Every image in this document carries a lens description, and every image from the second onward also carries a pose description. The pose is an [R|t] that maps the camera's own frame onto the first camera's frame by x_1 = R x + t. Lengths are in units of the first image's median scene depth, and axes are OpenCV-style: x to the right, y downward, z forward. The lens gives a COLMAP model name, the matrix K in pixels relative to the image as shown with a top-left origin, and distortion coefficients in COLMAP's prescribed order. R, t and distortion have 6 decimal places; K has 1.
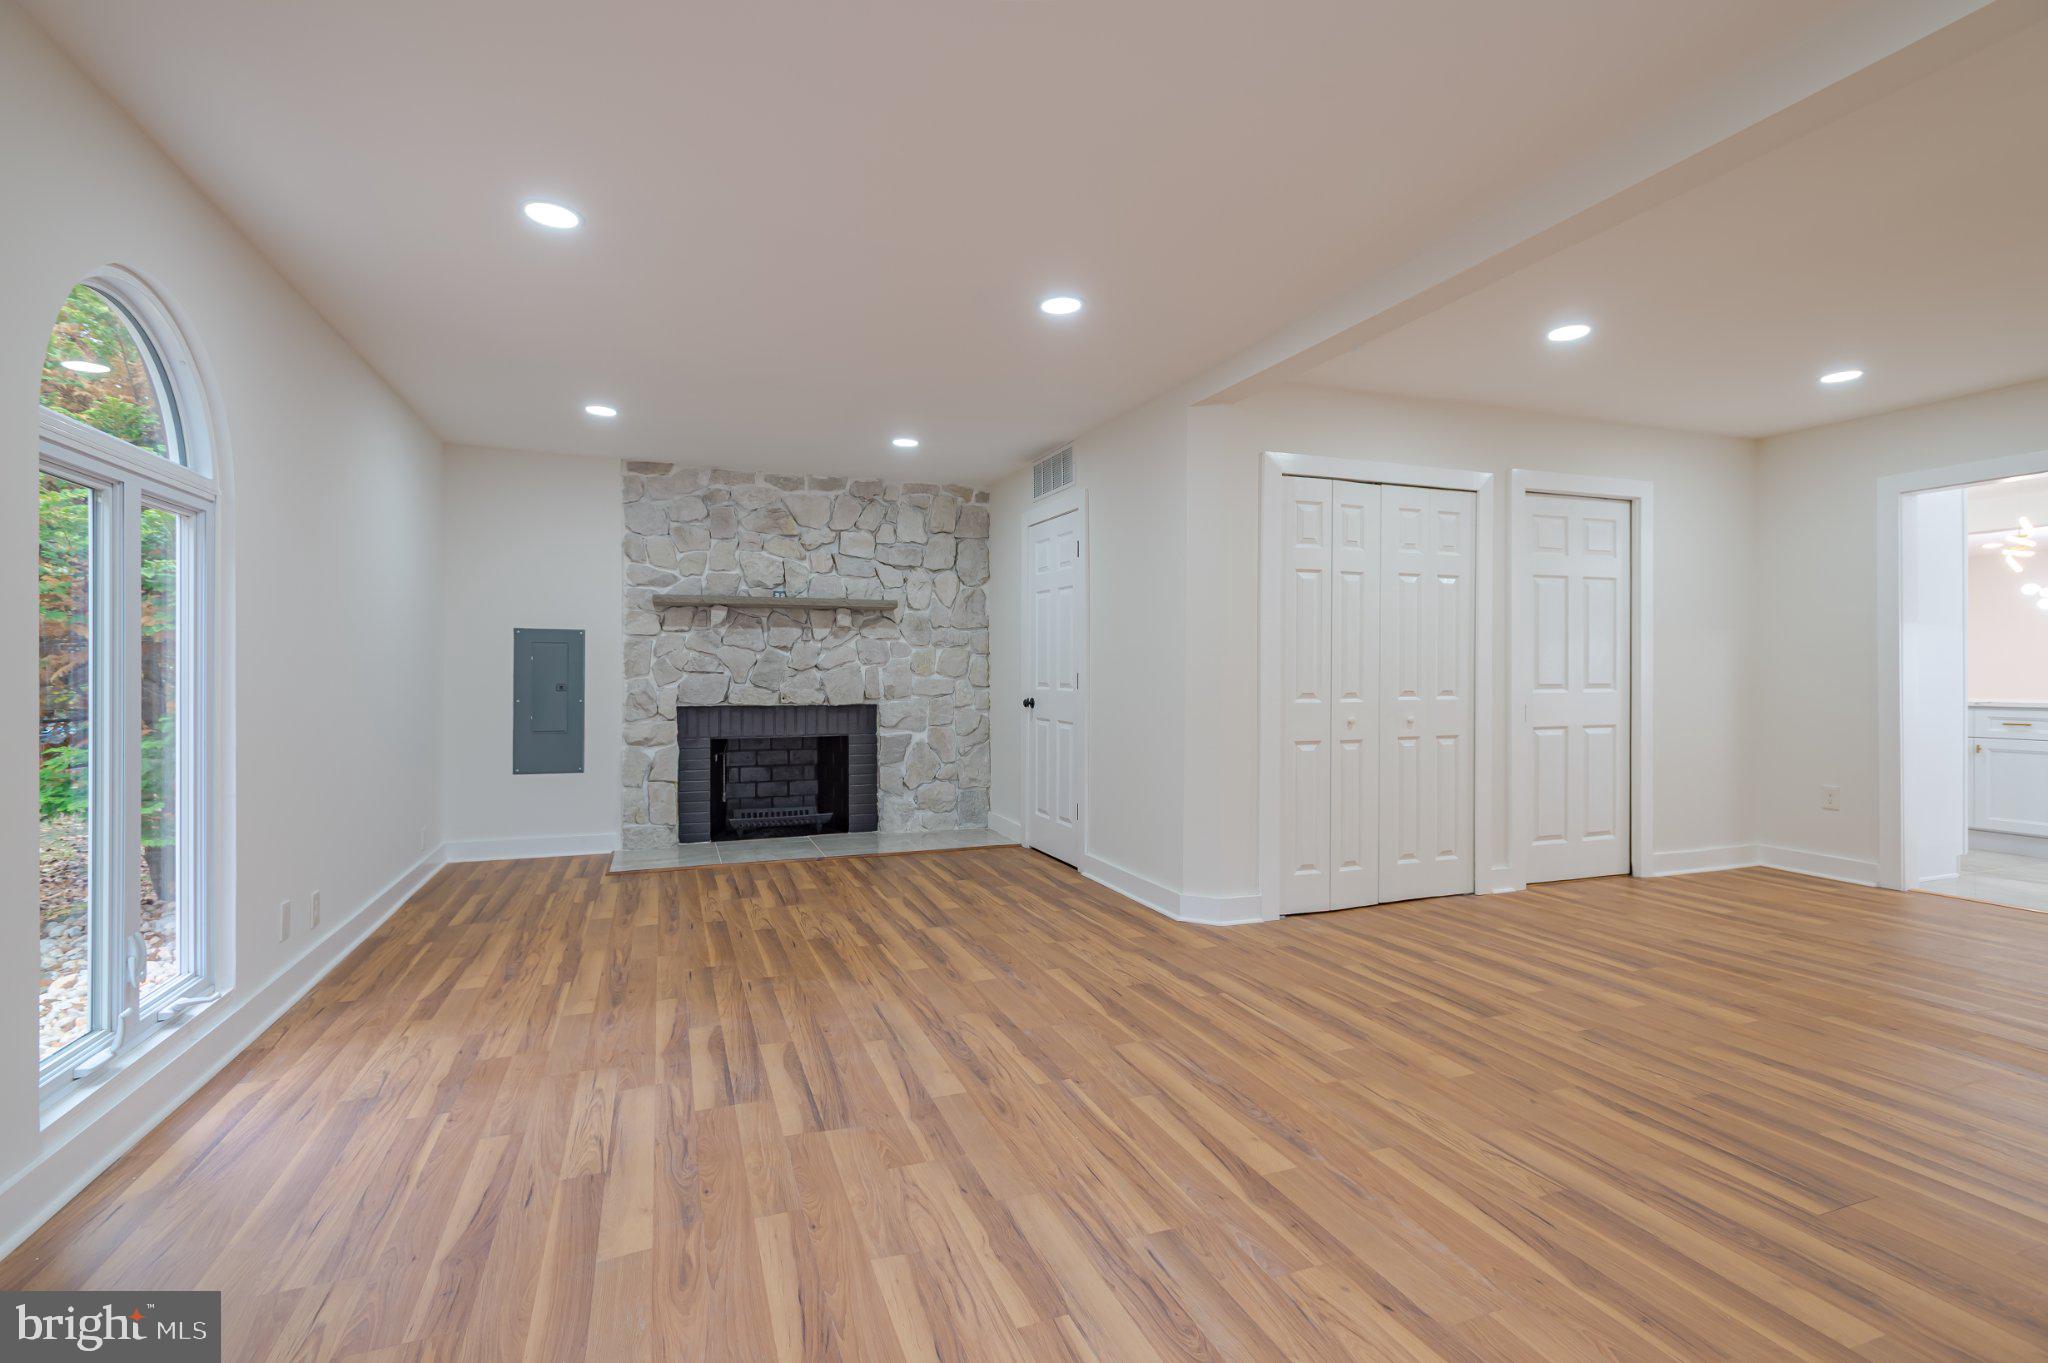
lens RADIAL K [[957.7, 0, 1019.1], [0, 957.7, 674.9], [0, 0, 1]] dist [0.017491, -0.005336]
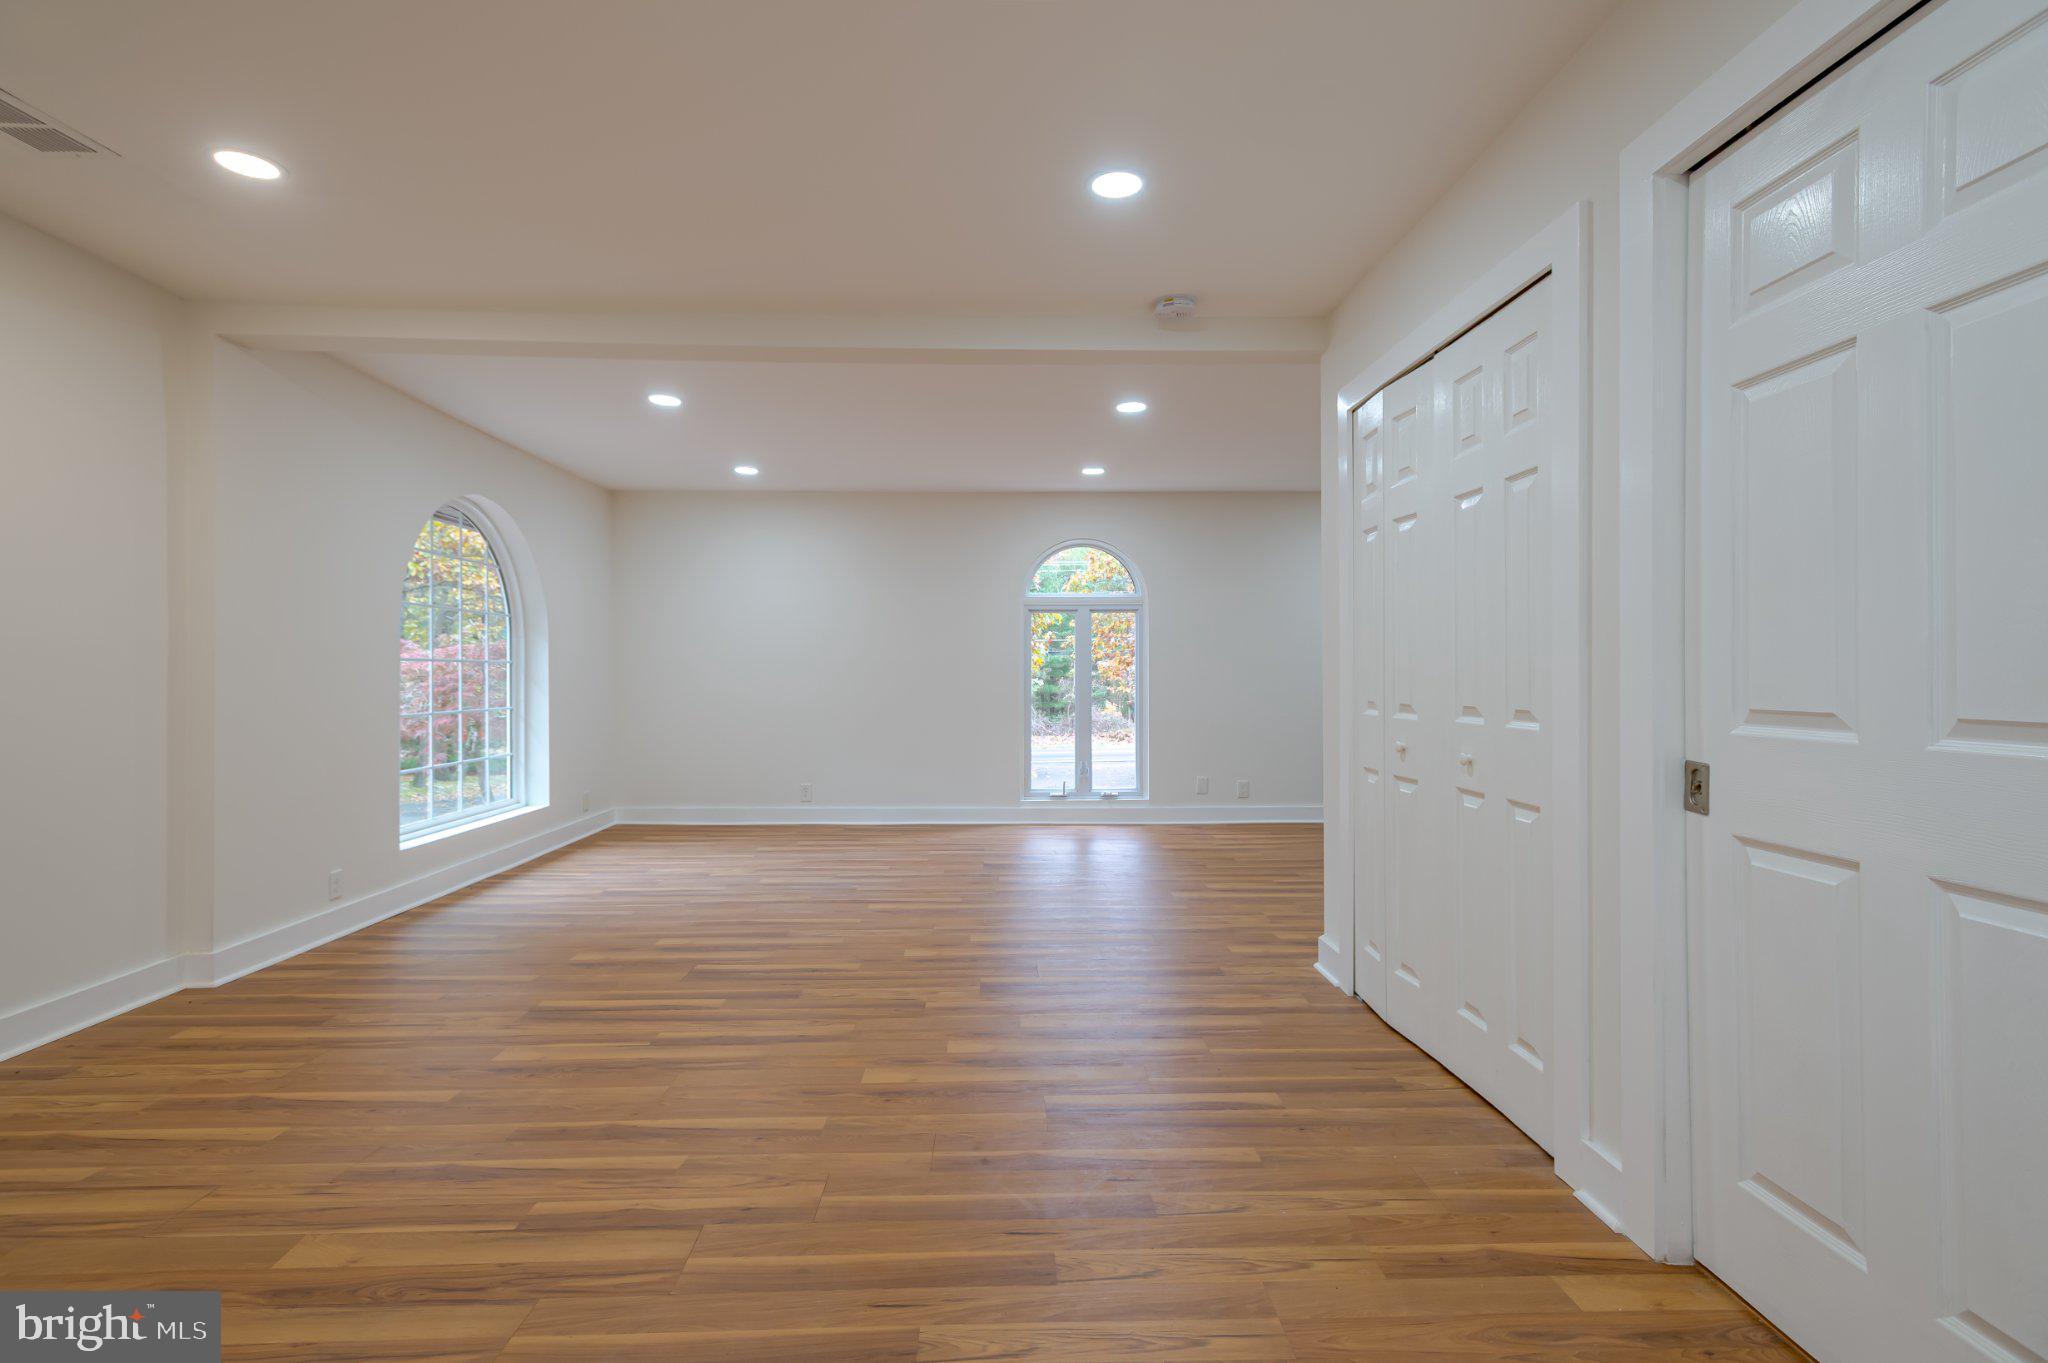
lens RADIAL K [[957.7, 0, 1022.0], [0, 957.7, 682.5], [0, 0, 1]] dist [0.017491, -0.005336]
pose [[-0.329438, 0.009972, -0.944125, 1.828585], [0.000936, 0.999947, 0.010235, -0.005291], [0.944177, 0.002488, -0.329430, 1.703515]]
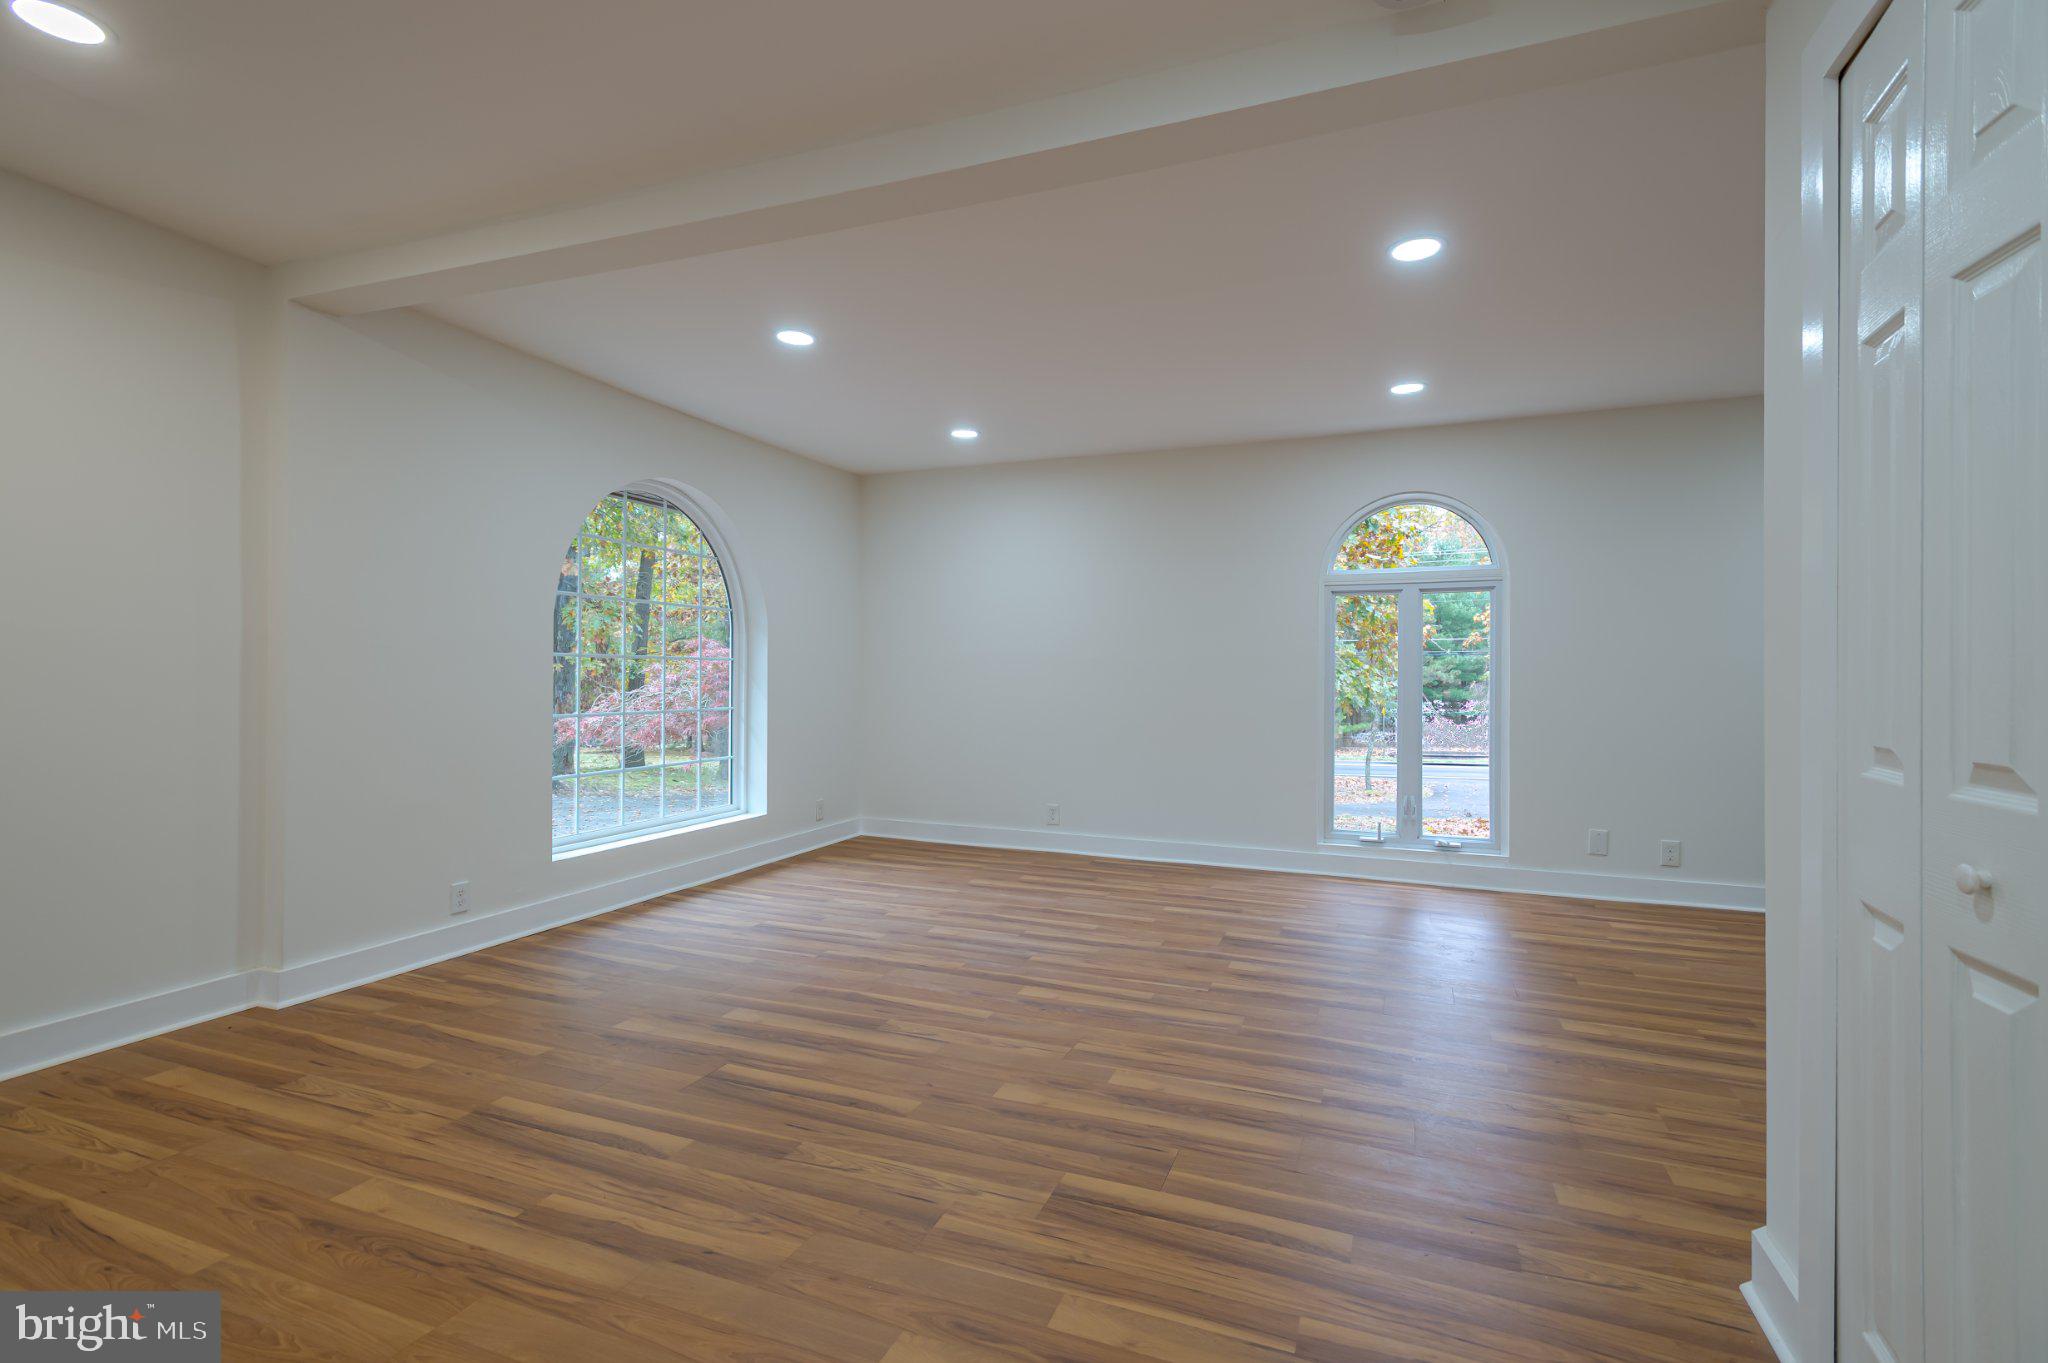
lens RADIAL K [[957.7, 0, 1019.7], [0, 957.7, 678.2], [0, 0, 1]] dist [0.017491, -0.005336]
pose [[-0.679246, -0.000067, -0.733911, 1.201003], [-0.005812, 0.999969, 0.005288, -0.004202], [0.733888, 0.007858, -0.679225, 1.732680]]
